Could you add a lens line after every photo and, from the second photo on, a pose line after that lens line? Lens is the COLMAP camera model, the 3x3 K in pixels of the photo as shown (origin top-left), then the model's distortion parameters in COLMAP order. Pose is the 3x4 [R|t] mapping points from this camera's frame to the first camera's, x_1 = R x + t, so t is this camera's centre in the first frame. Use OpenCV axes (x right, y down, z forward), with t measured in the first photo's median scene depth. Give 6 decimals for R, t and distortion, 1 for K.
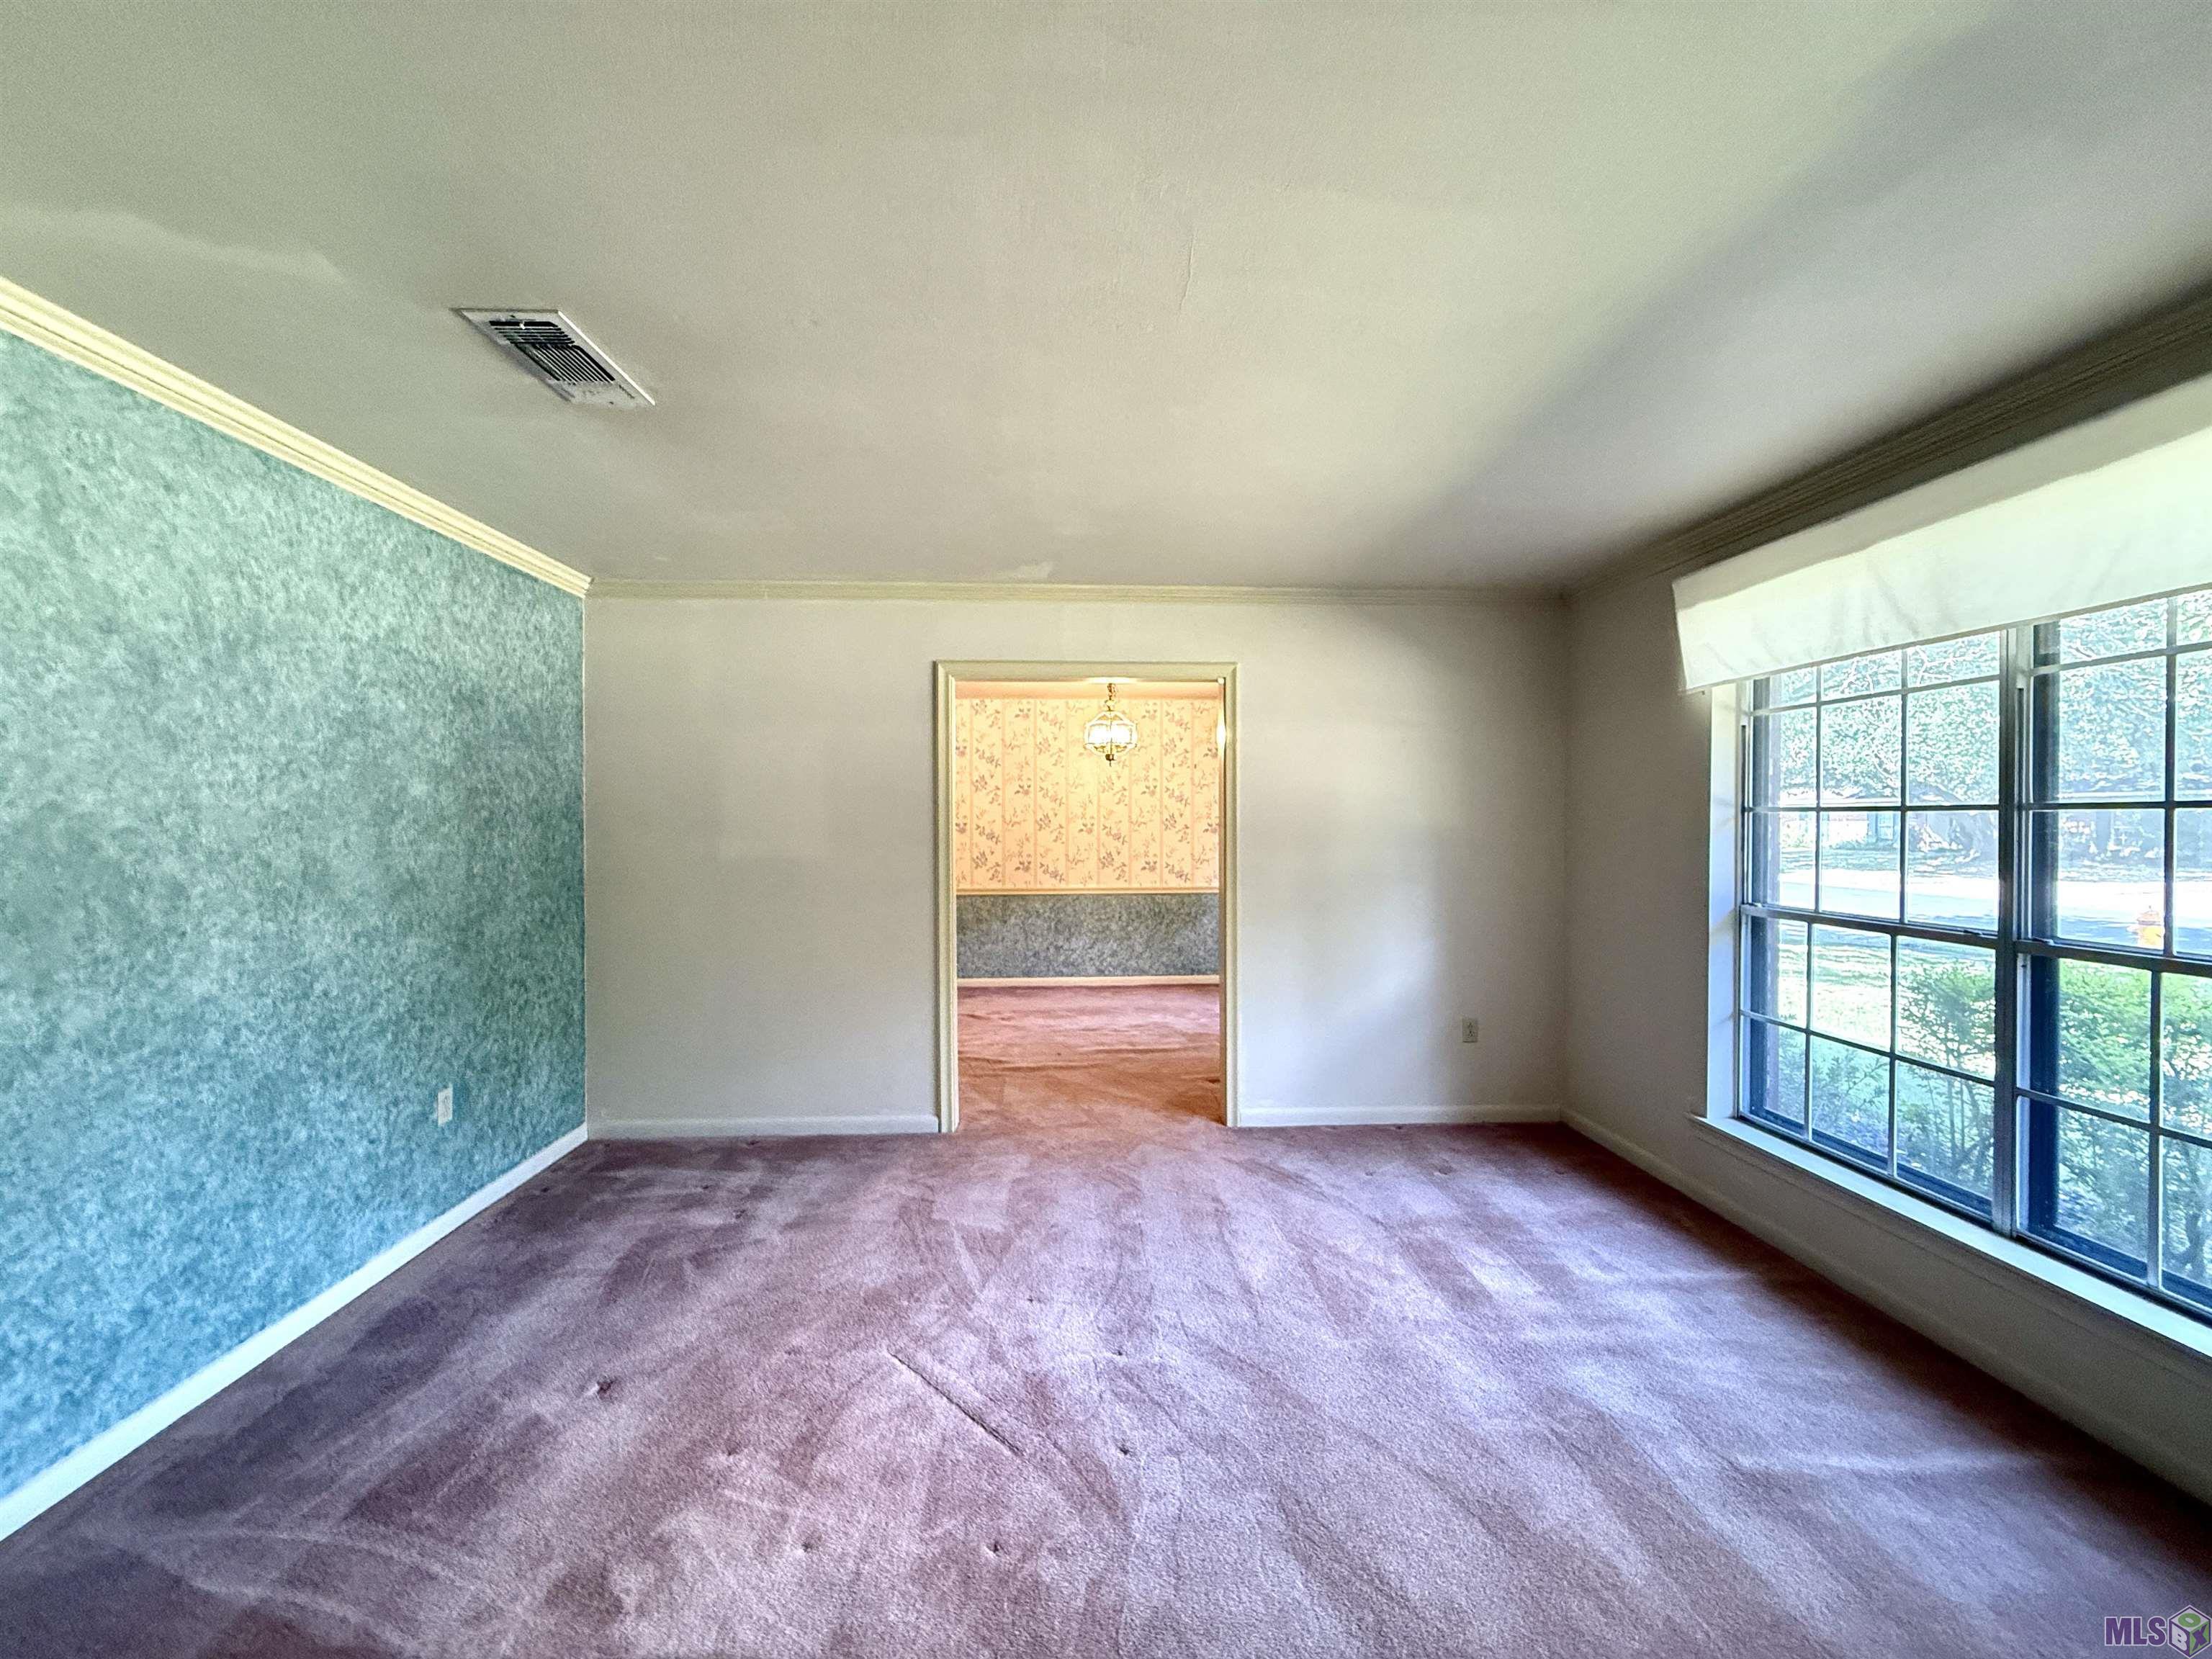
lens RADIAL K [[882.9, 0, 1121.1], [0, 882.9, 828.7], [0, 0, 1]] dist [0.003582, -0.001427]
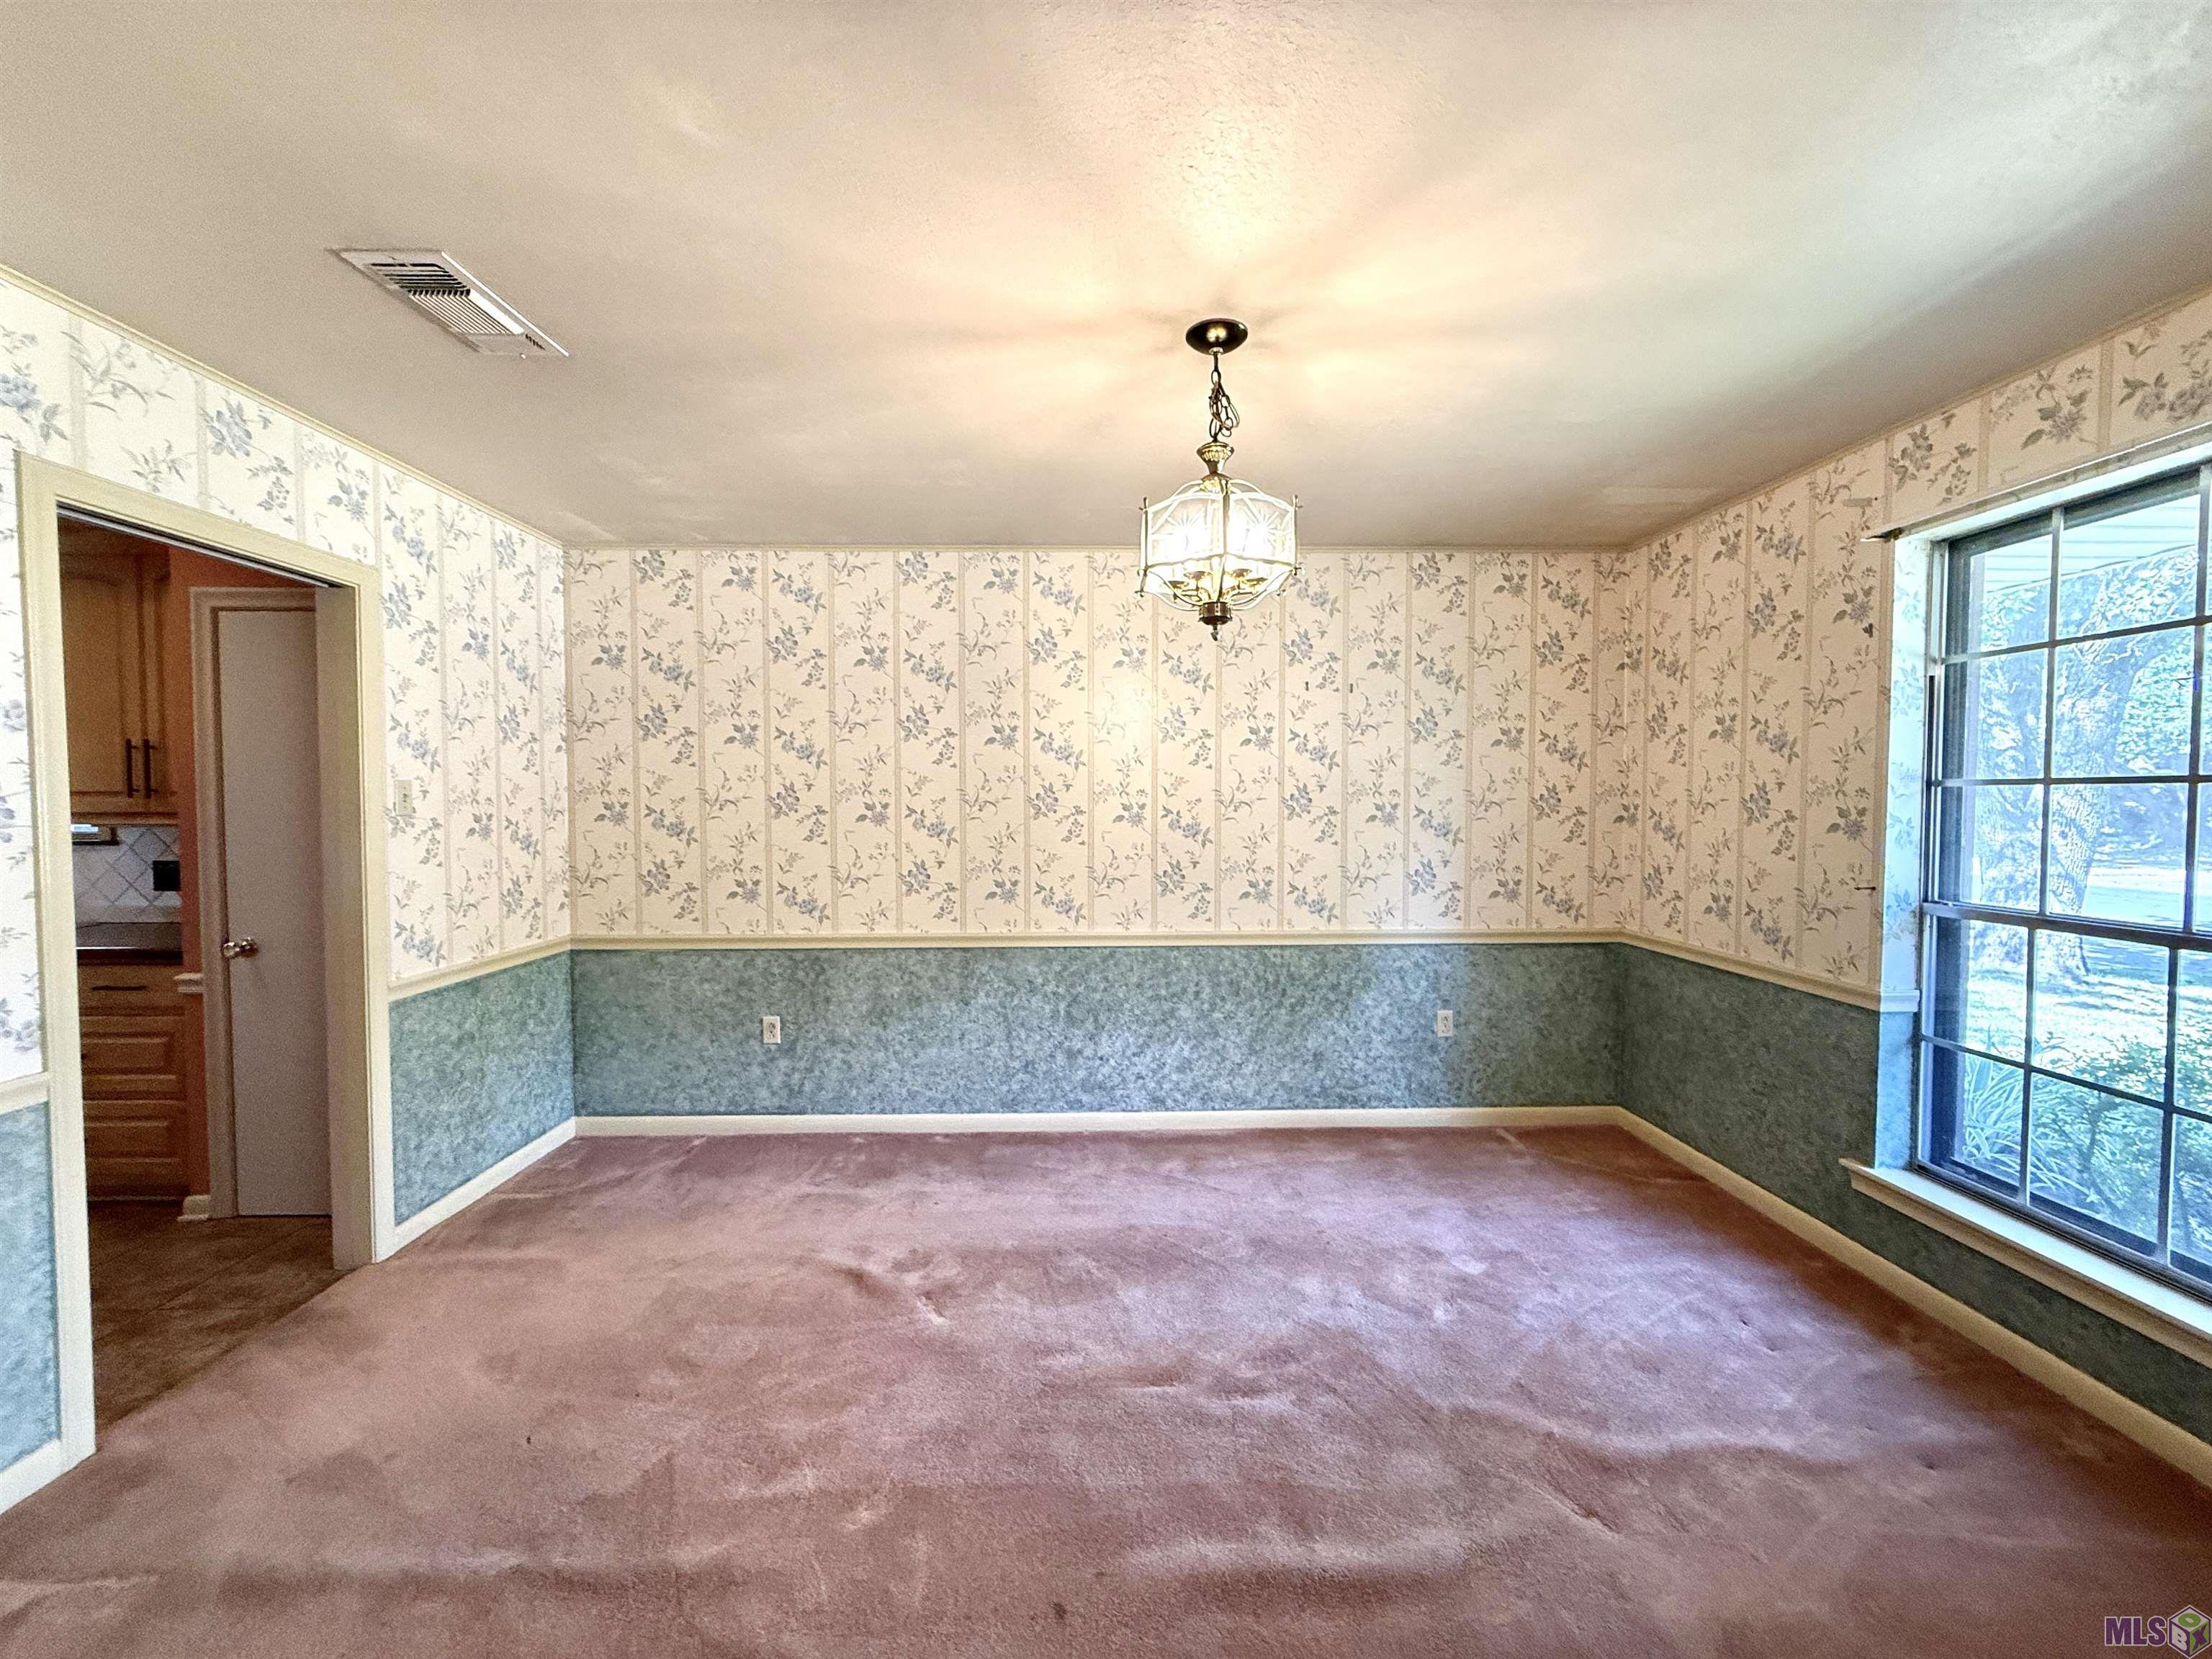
lens RADIAL K [[882.9, 0, 1110.3], [0, 882.9, 815.2], [0, 0, 1]] dist [0.003582, -0.001427]
pose [[0.999885, -0.000078, -0.015149, -0.042493], [0.000261, 0.999927, 0.012113, -0.005788], [0.015147, -0.012116, 0.999812, 0.502688]]
